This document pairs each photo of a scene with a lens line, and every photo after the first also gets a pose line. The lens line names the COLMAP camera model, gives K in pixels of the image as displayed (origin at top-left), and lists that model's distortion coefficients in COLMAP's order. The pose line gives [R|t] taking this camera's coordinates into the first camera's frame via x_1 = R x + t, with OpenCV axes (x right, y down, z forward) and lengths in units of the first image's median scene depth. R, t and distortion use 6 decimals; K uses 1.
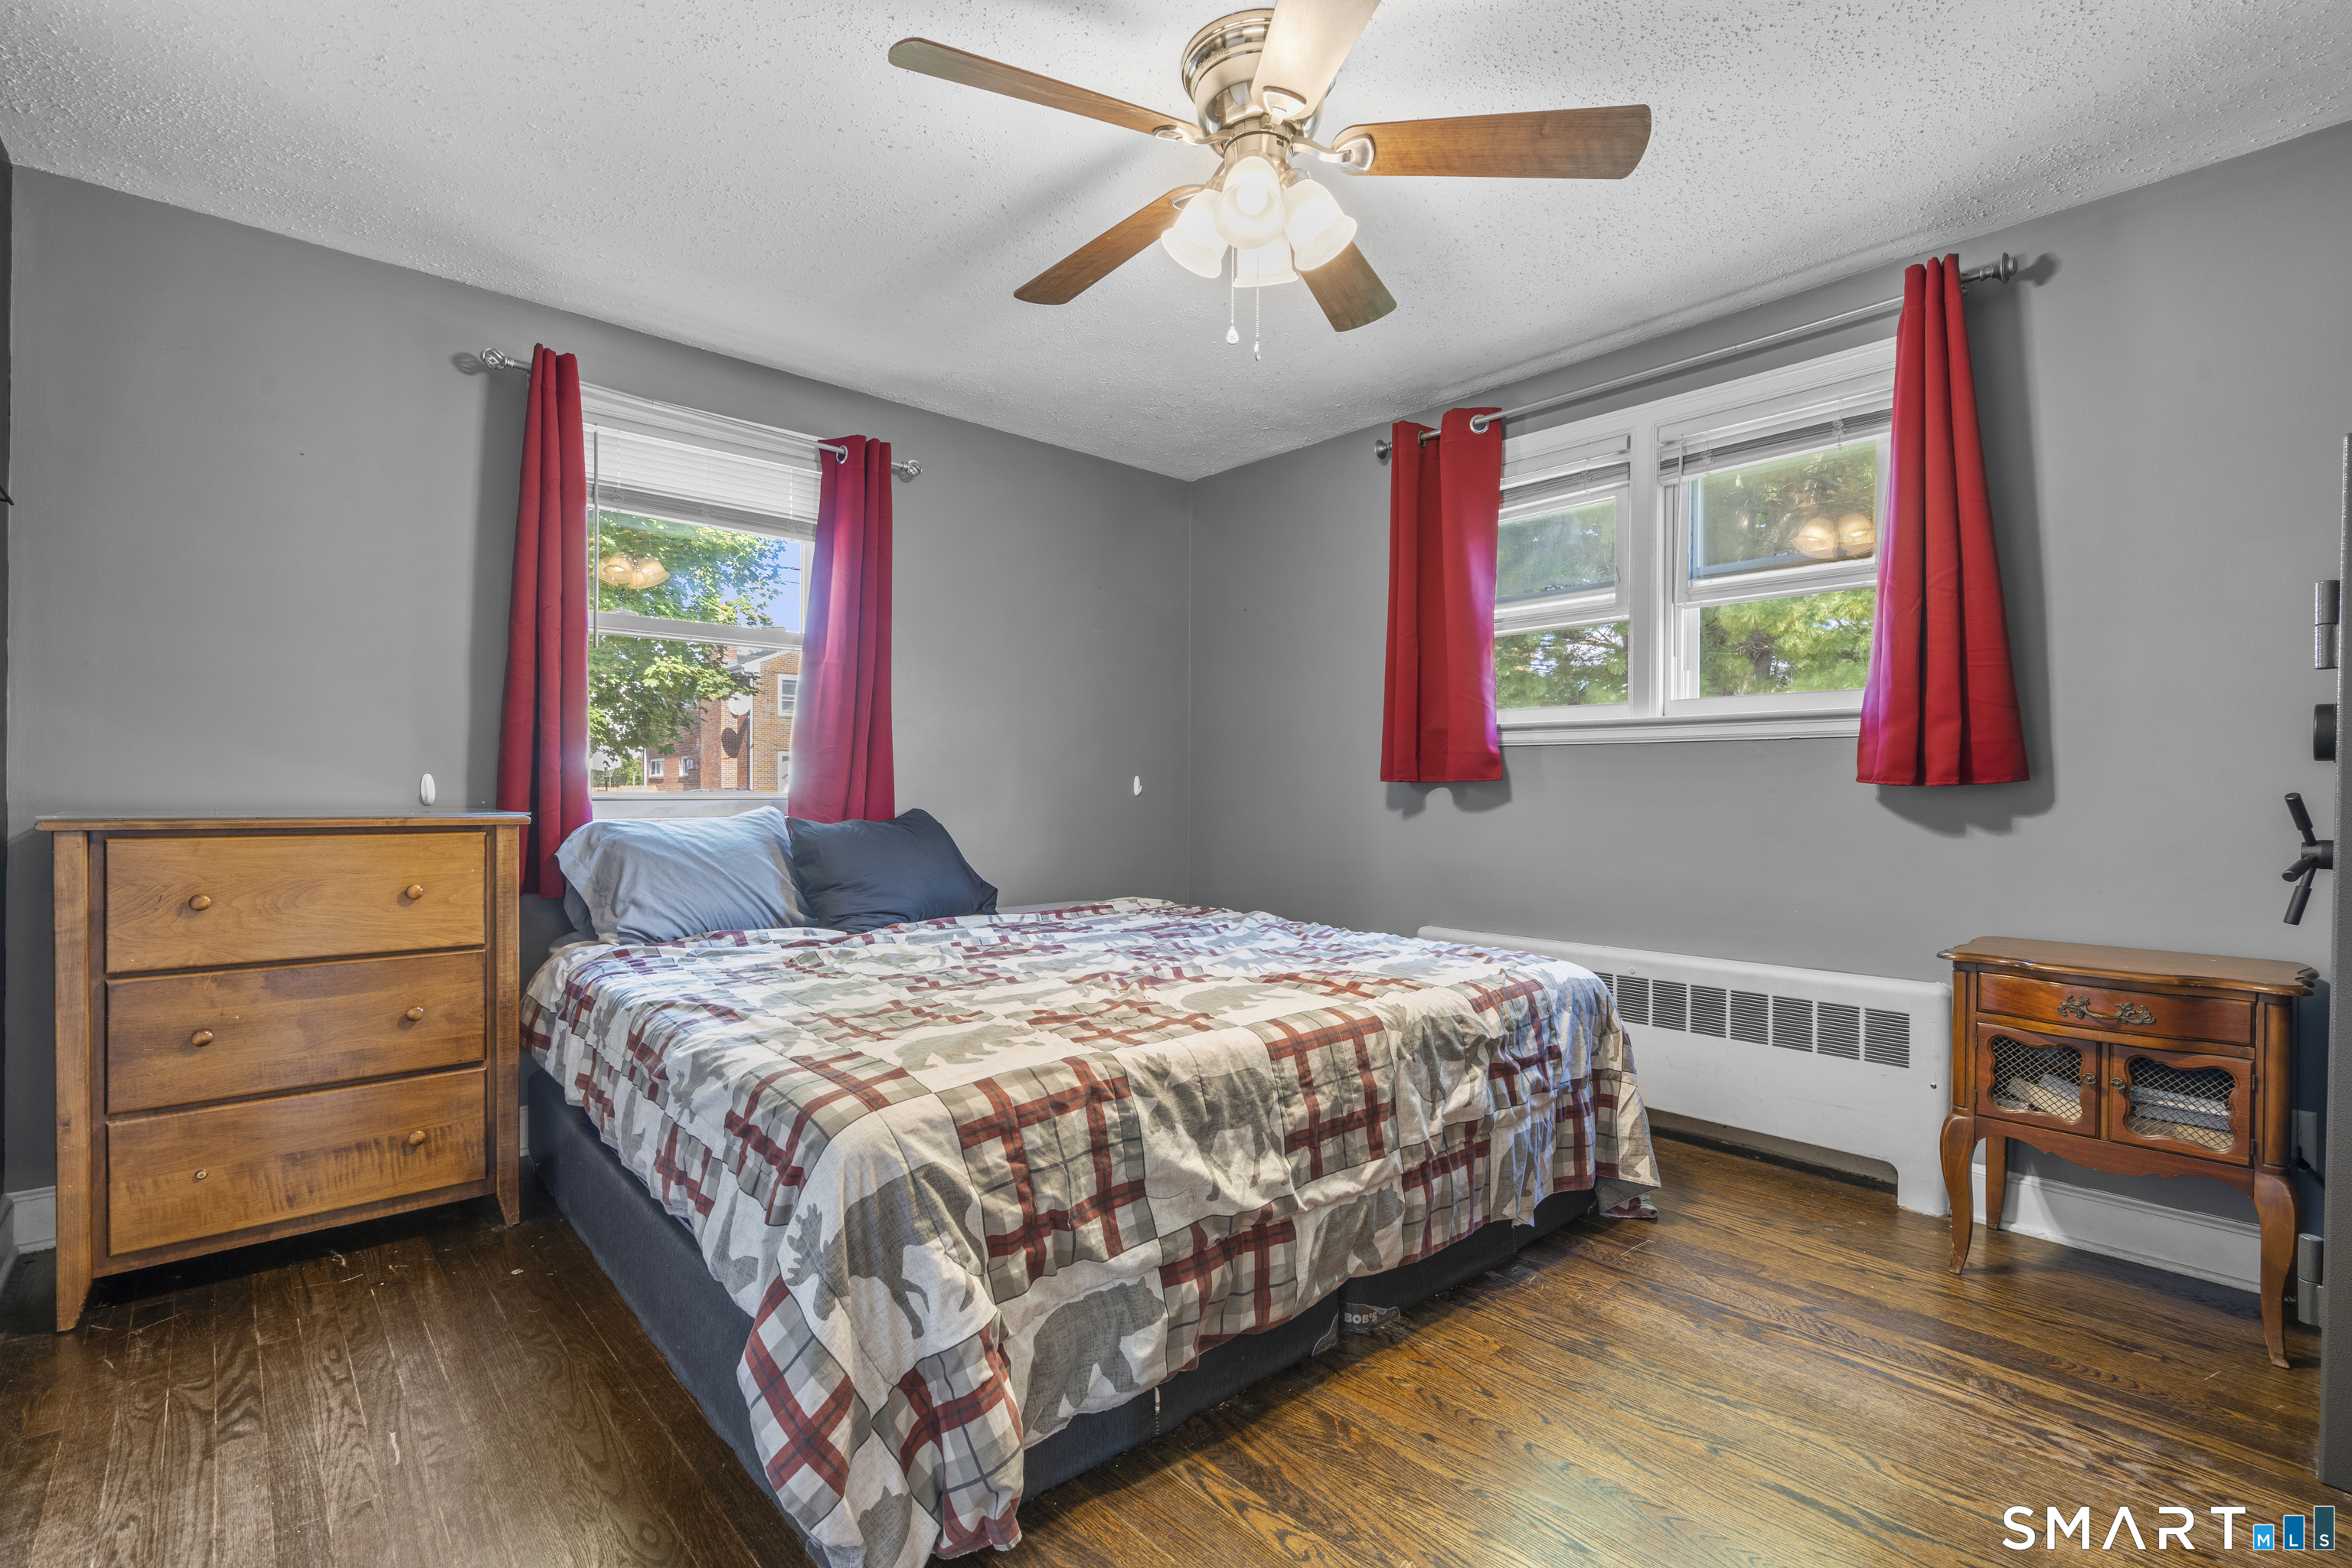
lens RADIAL K [[1052.7, 0, 1168.8], [0, 1052.7, 795.3], [0, 0, 1]] dist [-0.012772, 0.007618]
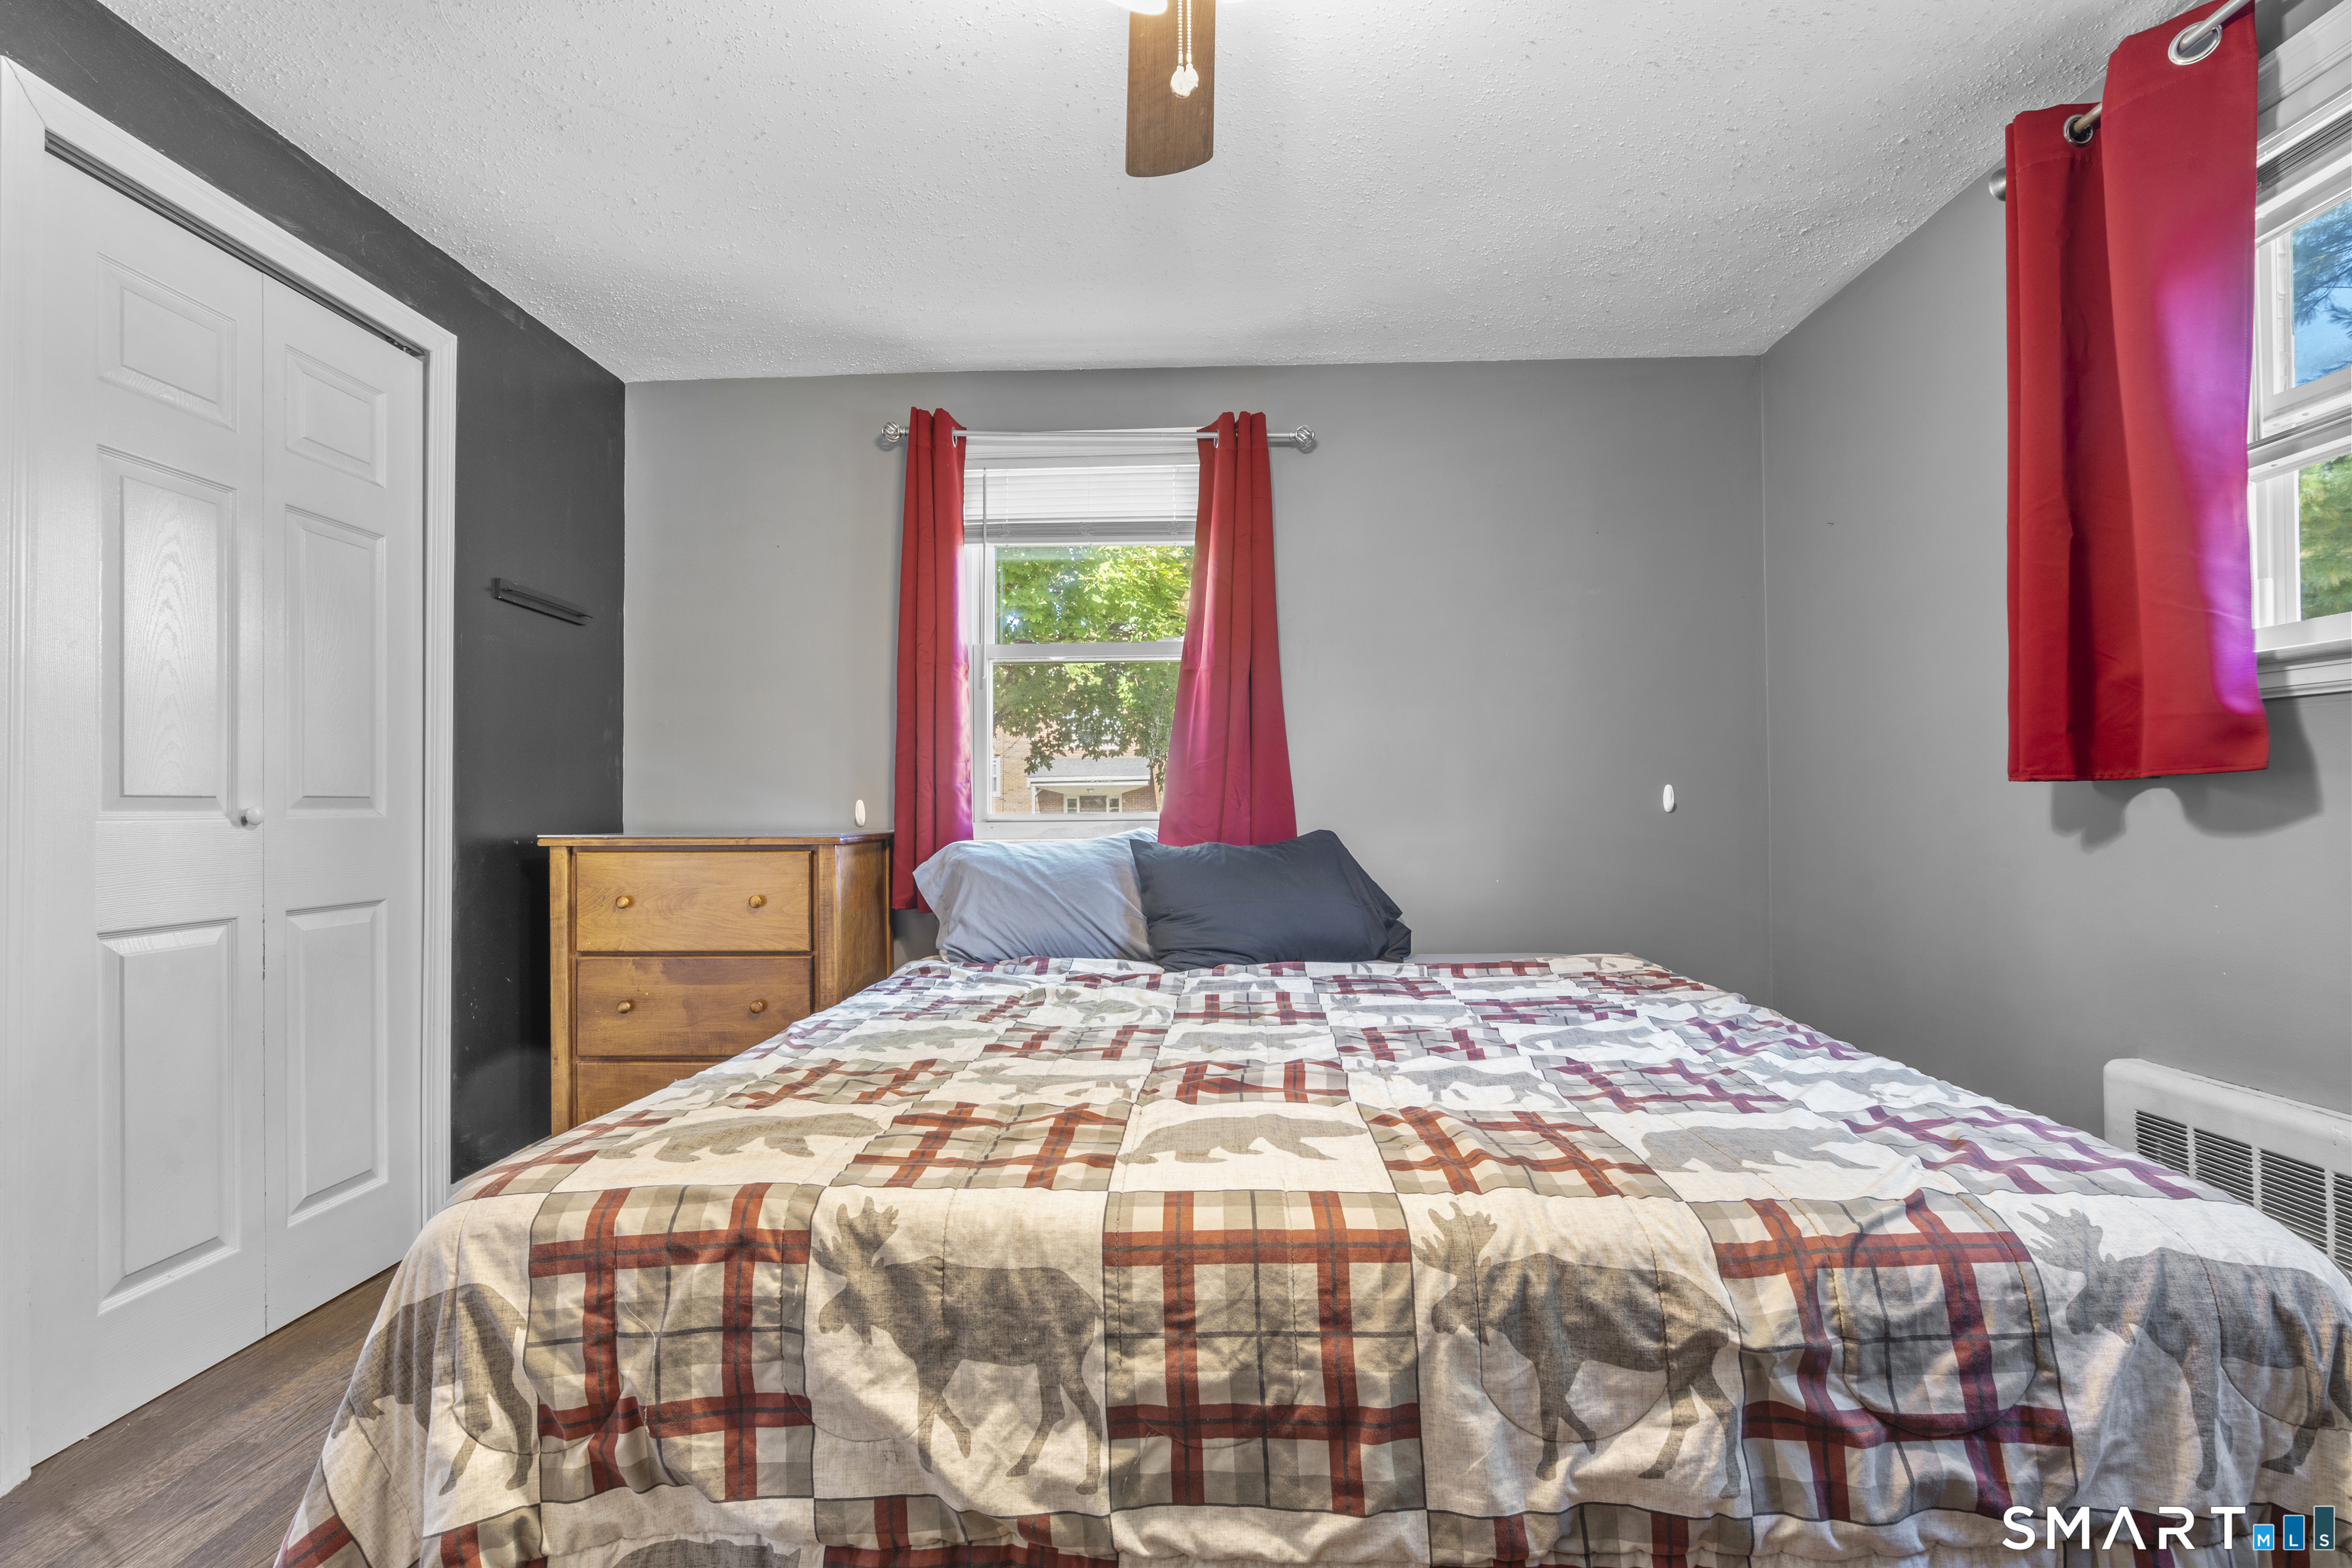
lens RADIAL K [[1051.1, 0, 1168.5], [0, 1051.1, 797.6], [0, 0, 1]] dist [-0.002459, 0.000399]
pose [[0.720568, -0.020304, -0.693086, 0.478377], [0.008740, 0.999758, -0.020202, 0.004999], [0.693329, 0.008500, 0.720571, 0.543028]]
